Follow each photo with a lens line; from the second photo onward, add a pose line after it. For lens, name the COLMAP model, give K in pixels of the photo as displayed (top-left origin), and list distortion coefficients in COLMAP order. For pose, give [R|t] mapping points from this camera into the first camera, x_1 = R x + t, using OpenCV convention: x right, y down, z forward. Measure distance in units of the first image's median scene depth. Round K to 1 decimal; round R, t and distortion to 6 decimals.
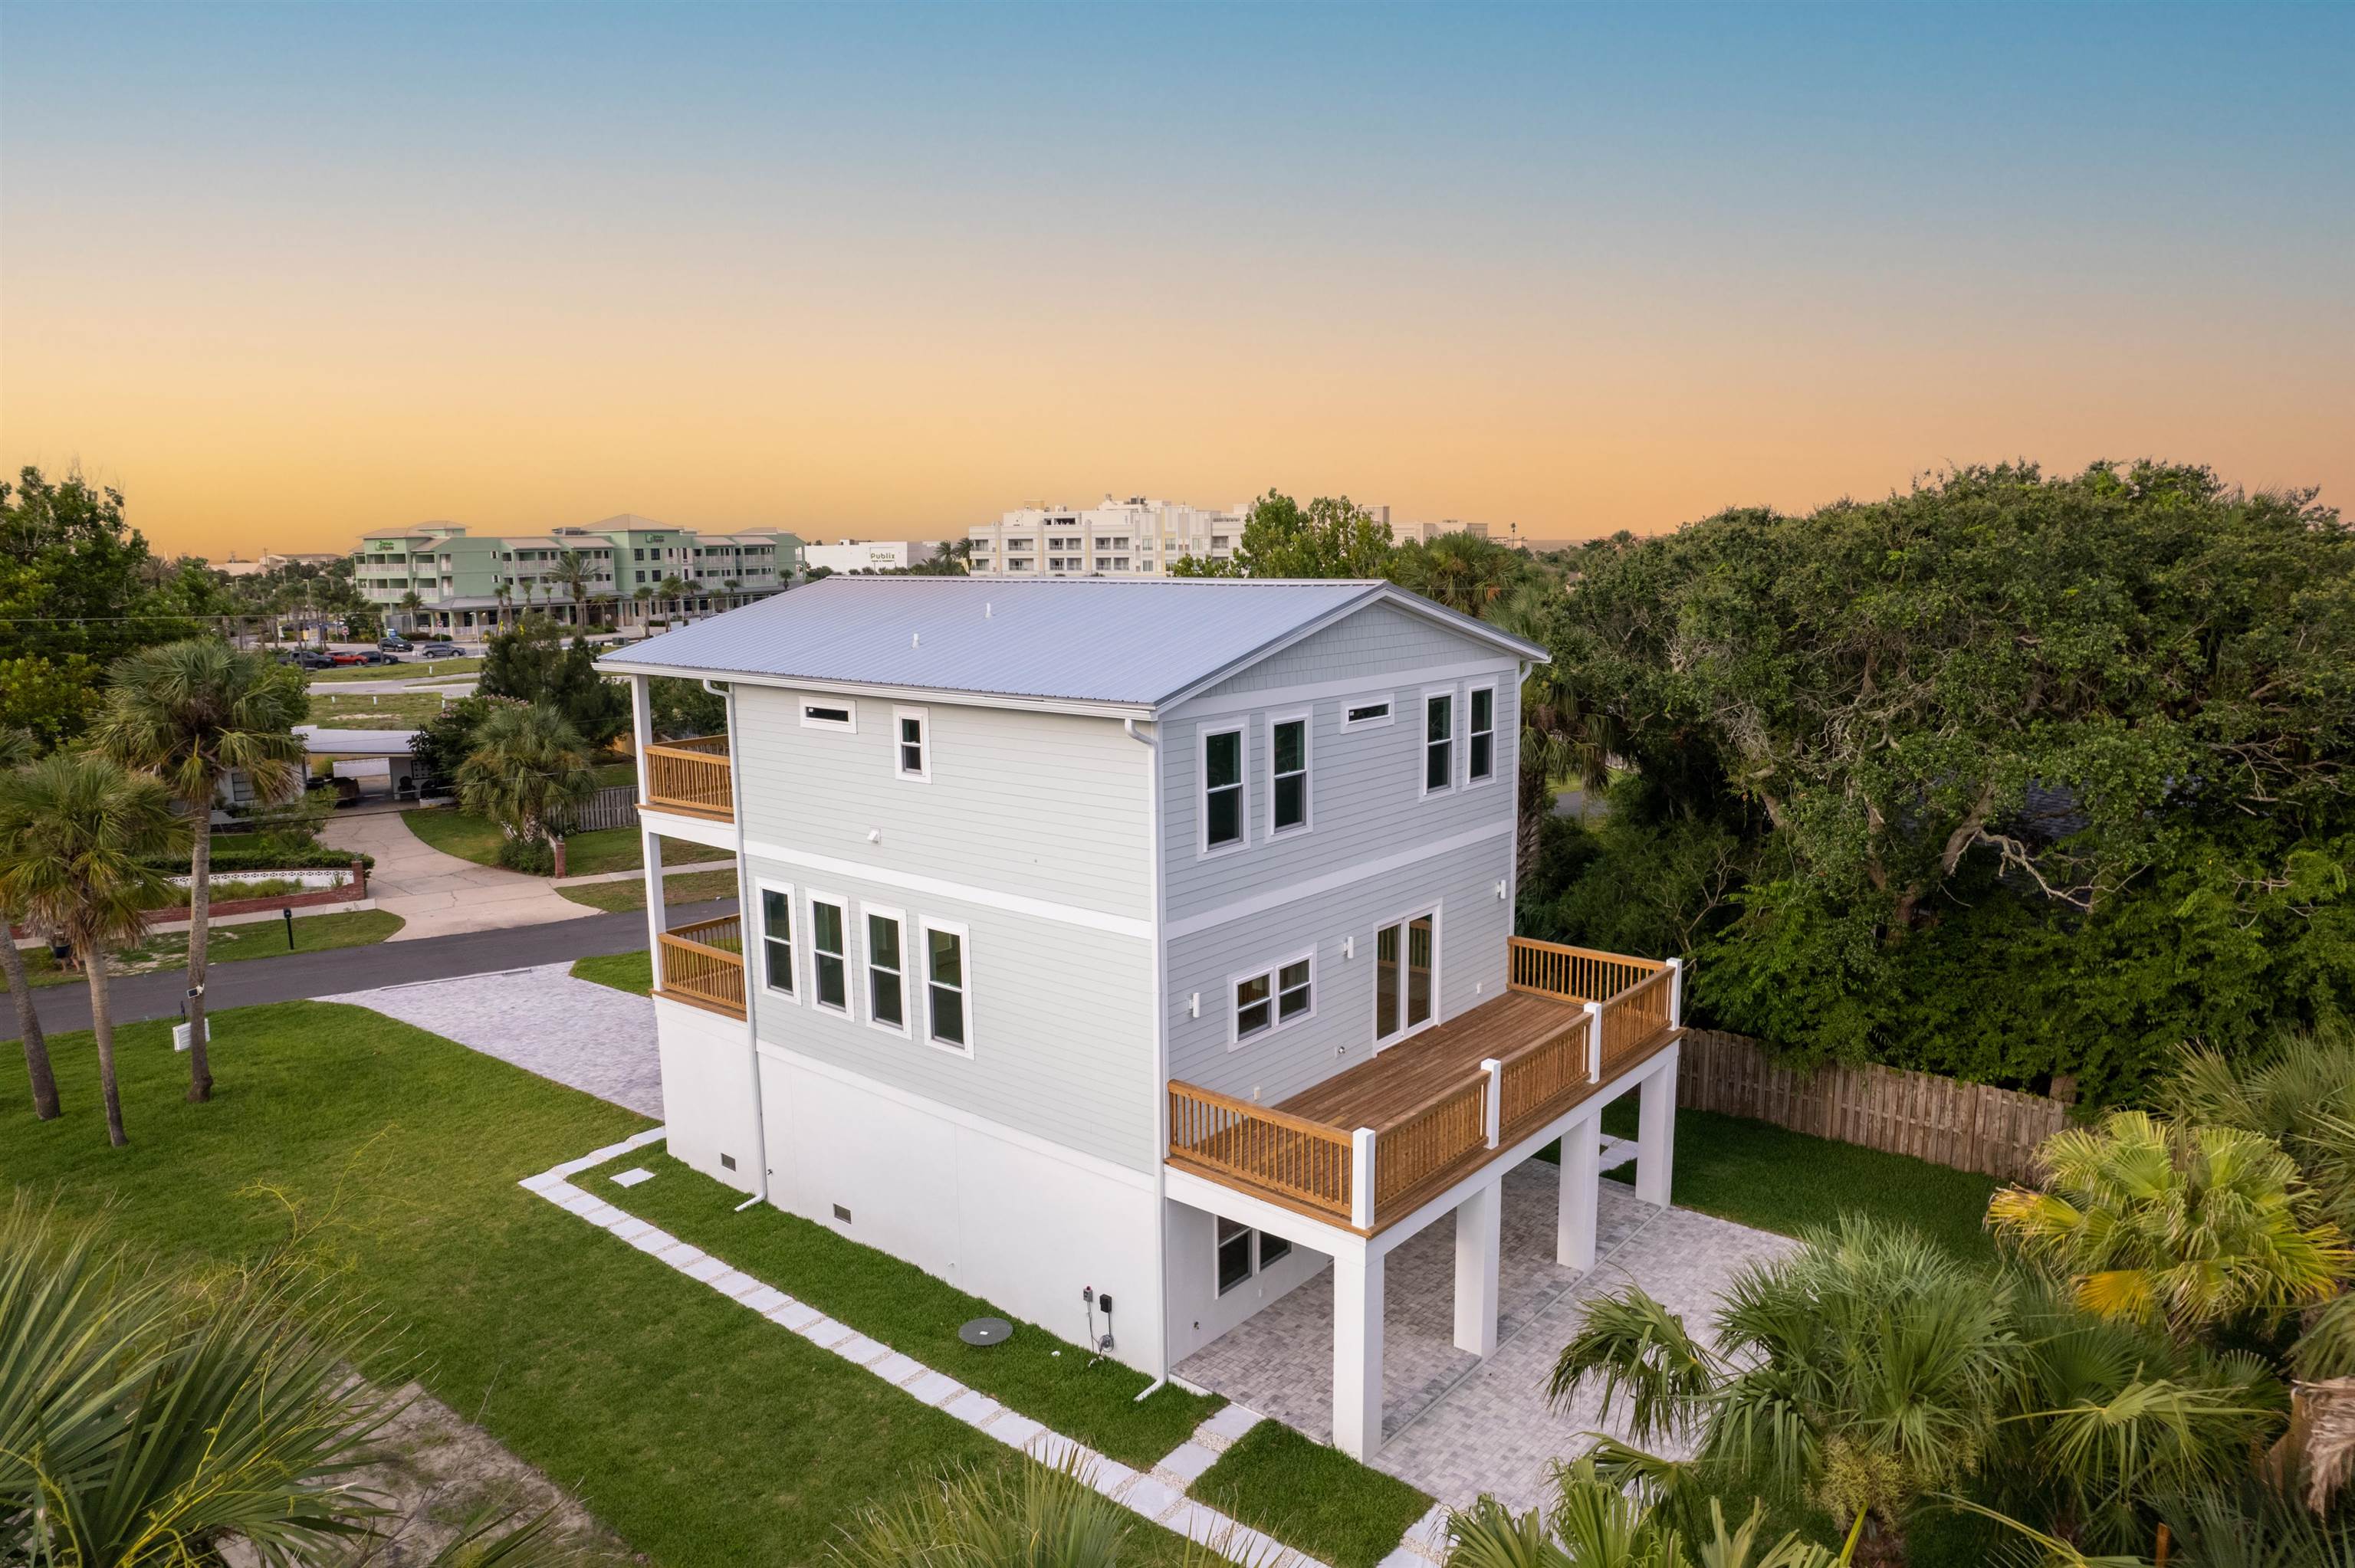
lens RADIAL K [[1502.2, 0, 1177.5], [0, 1502.2, 784.0], [0, 0, 1]] dist [-0.031552, 0.000407]
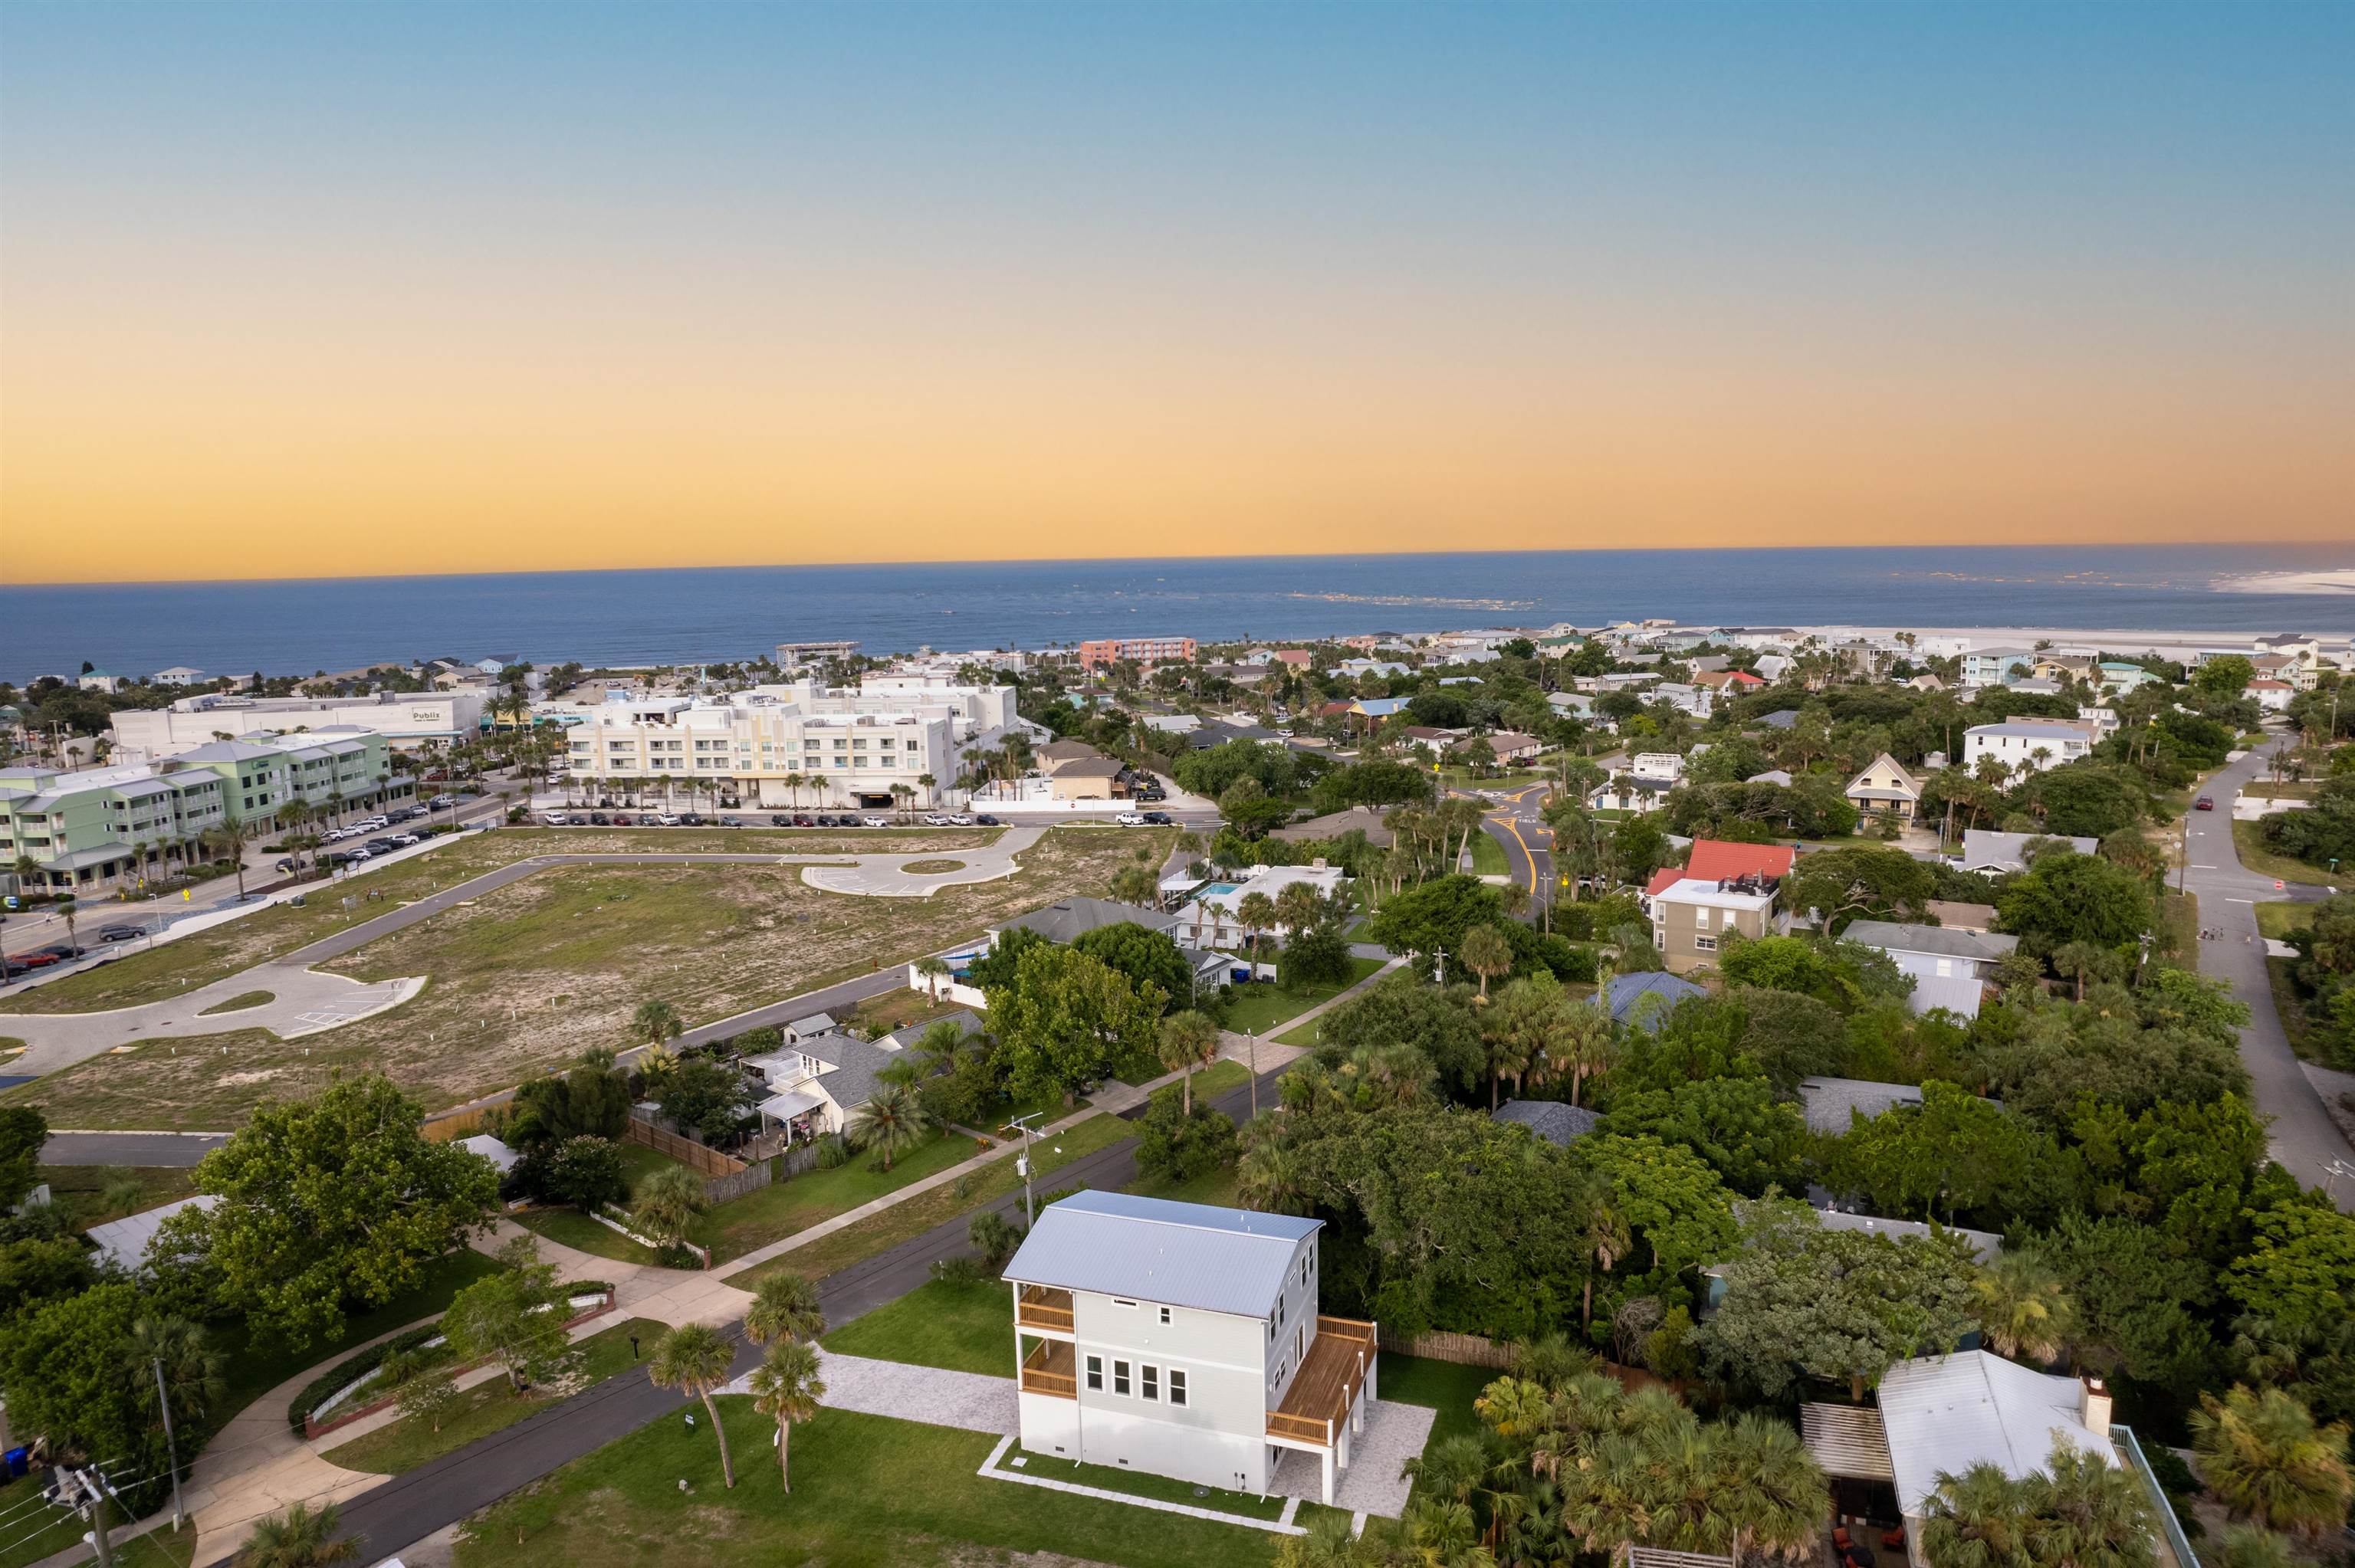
lens RADIAL K [[1537.1, 0, 1177.5], [0, 1537.1, 784.0], [0, 0, 1]] dist [-0.120840, 0.131206]
pose [[0.935250, -0.062333, 0.348456, -0.520146], [0.065486, 0.997850, 0.002737, -0.499102], [-0.347877, 0.020259, 0.937321, -0.875159]]
